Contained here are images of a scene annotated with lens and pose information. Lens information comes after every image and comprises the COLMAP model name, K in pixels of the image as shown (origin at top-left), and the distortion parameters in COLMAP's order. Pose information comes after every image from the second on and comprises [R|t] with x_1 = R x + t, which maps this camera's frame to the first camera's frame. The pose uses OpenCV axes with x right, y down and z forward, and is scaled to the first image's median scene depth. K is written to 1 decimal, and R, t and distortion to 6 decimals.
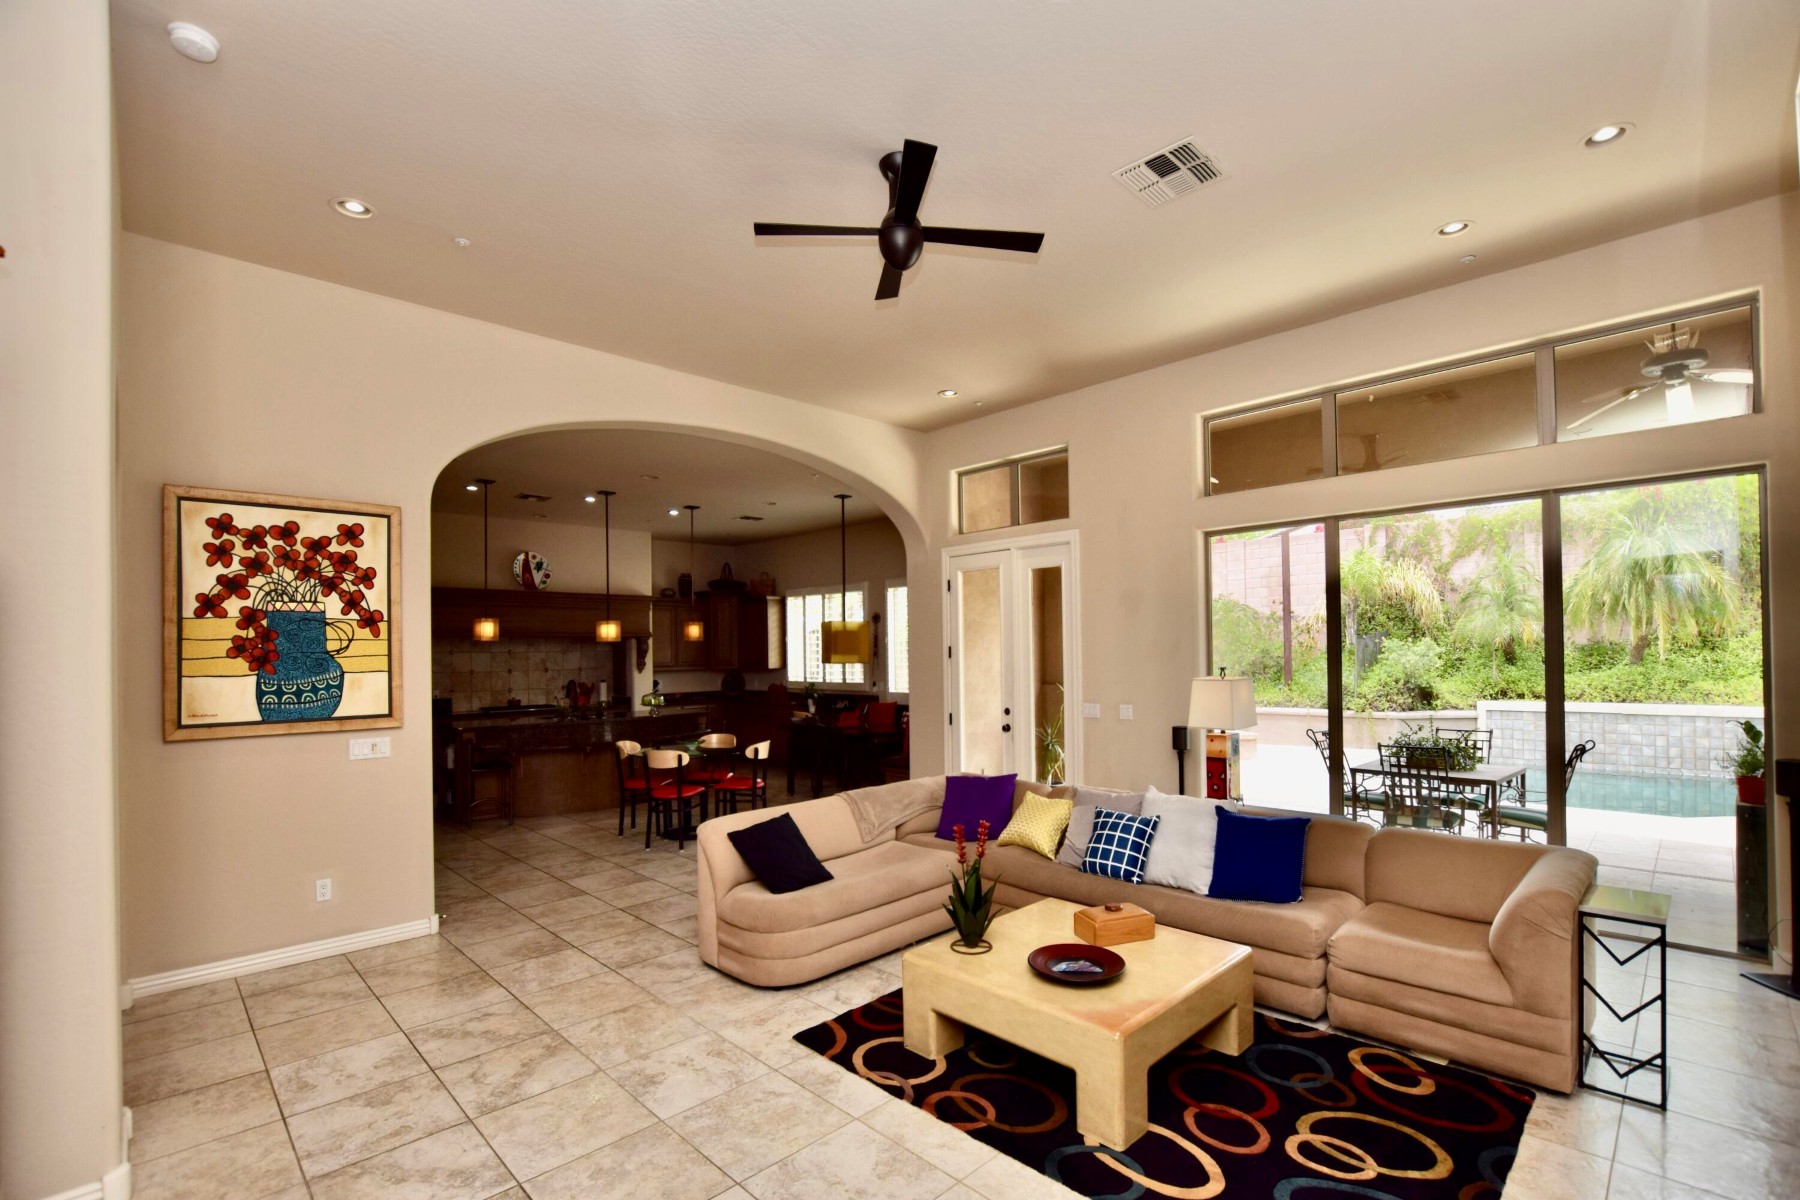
lens RADIAL K [[782.4, 0, 914.7], [0, 782.4, 644.7], [0, 0, 1]] dist [-0.024582, 0.000216]
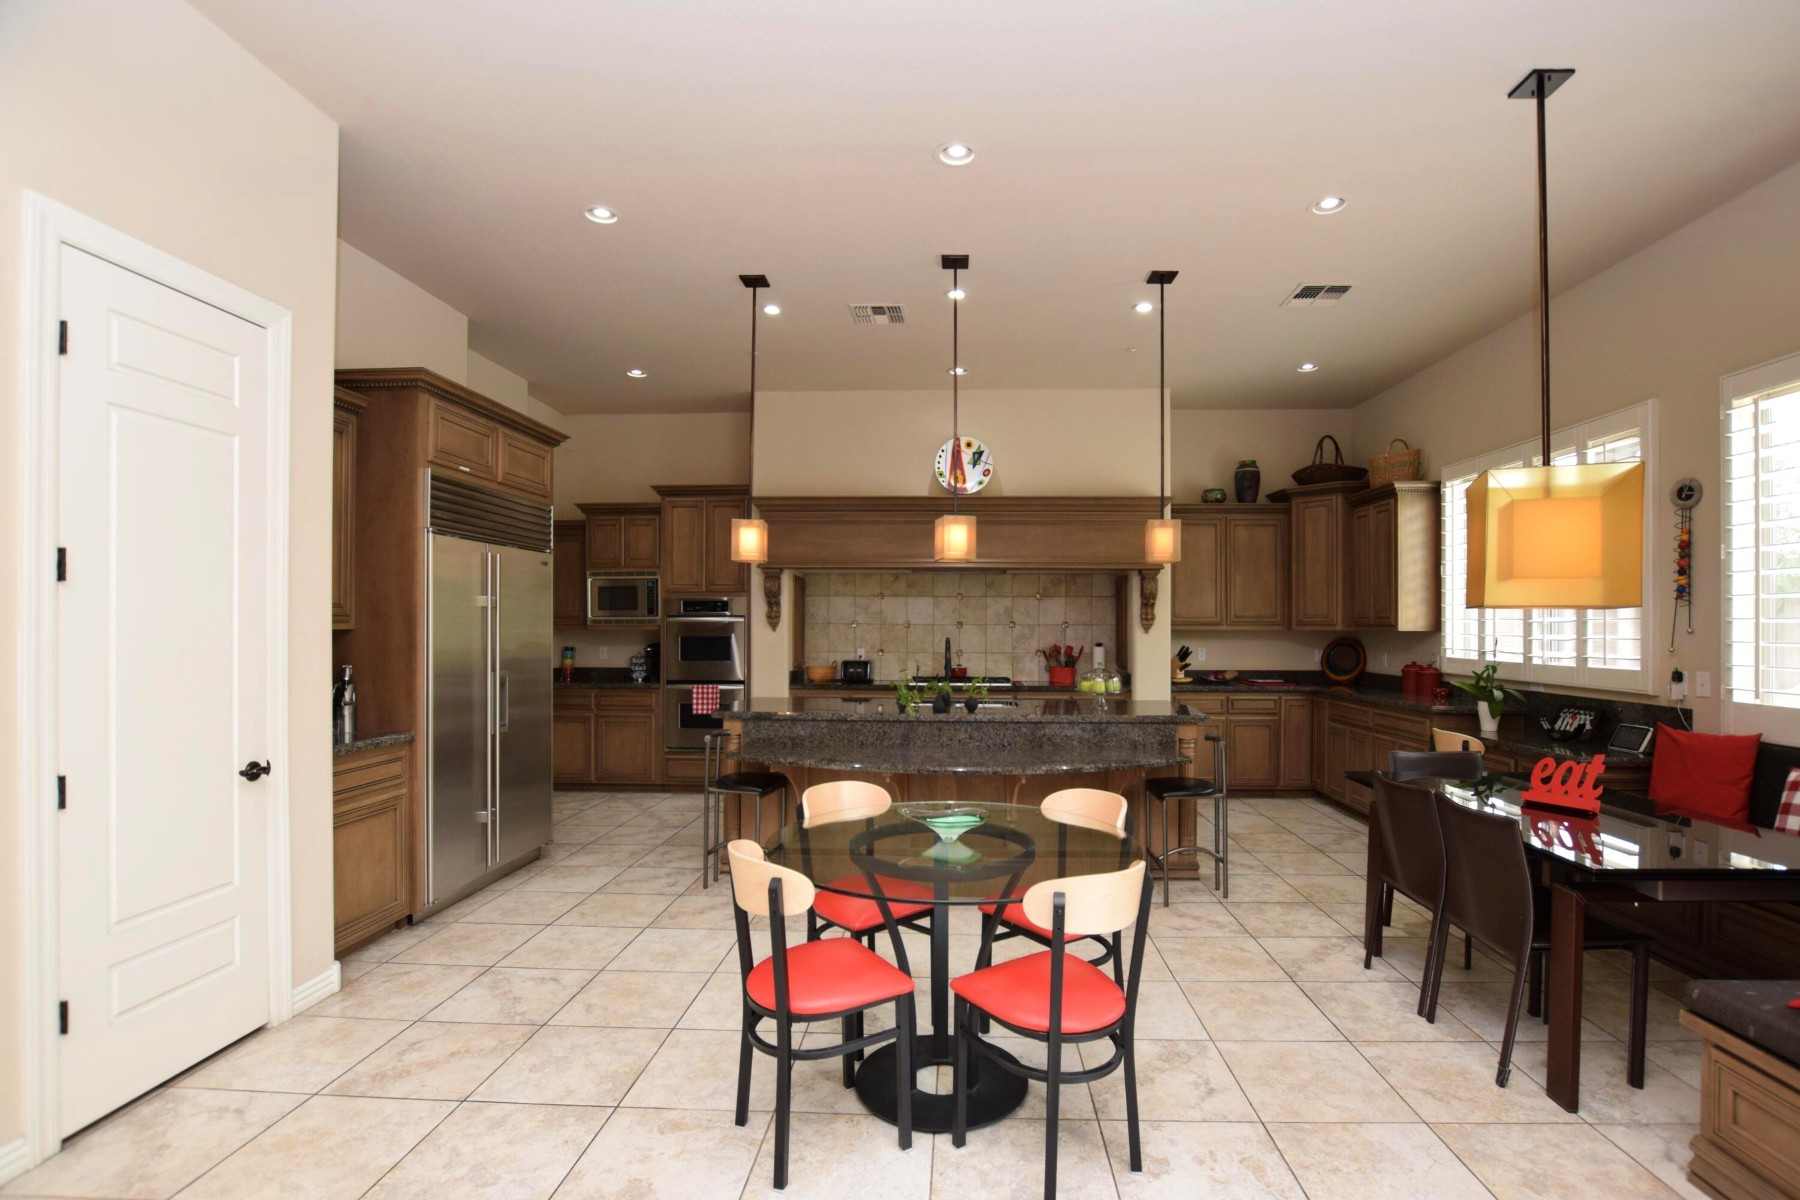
lens RADIAL K [[810.0, 0, 944.1], [0, 810.0, 626.1], [0, 0, 1]] dist [-0.028432, -0.000184]
pose [[0.683114, 0.016292, -0.730130, -0.016788], [-0.005834, 0.999841, 0.016853, 0.022494], [0.730289, -0.007253, 0.683100, 0.486894]]
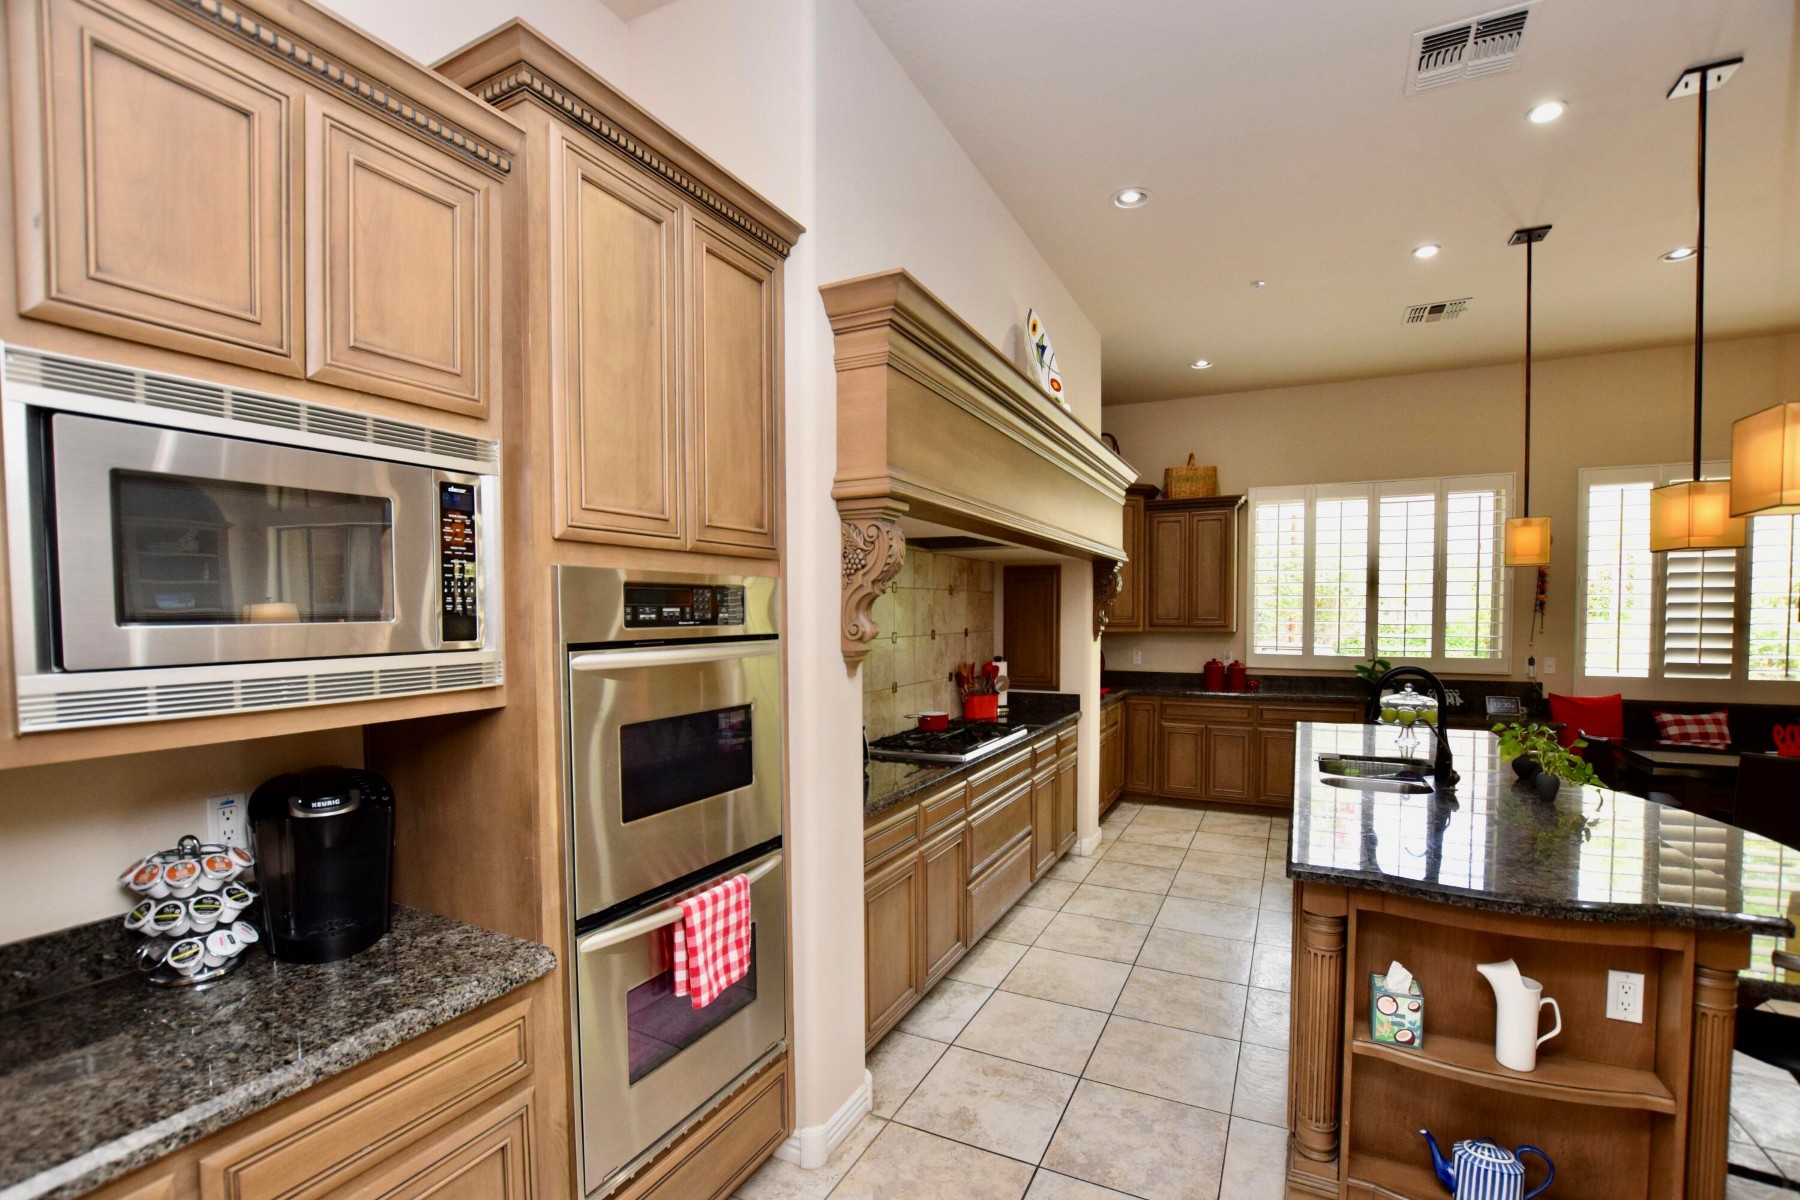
lens RADIAL K [[782.4, 0, 914.7], [0, 782.4, 644.7], [0, 0, 1]] dist [-0.024582, 0.000216]
pose [[0.948809, -0.003394, 0.315833, -0.603559], [-0.011154, 0.998959, 0.044243, 0.019554], [-0.315654, -0.045501, 0.947783, 0.605872]]
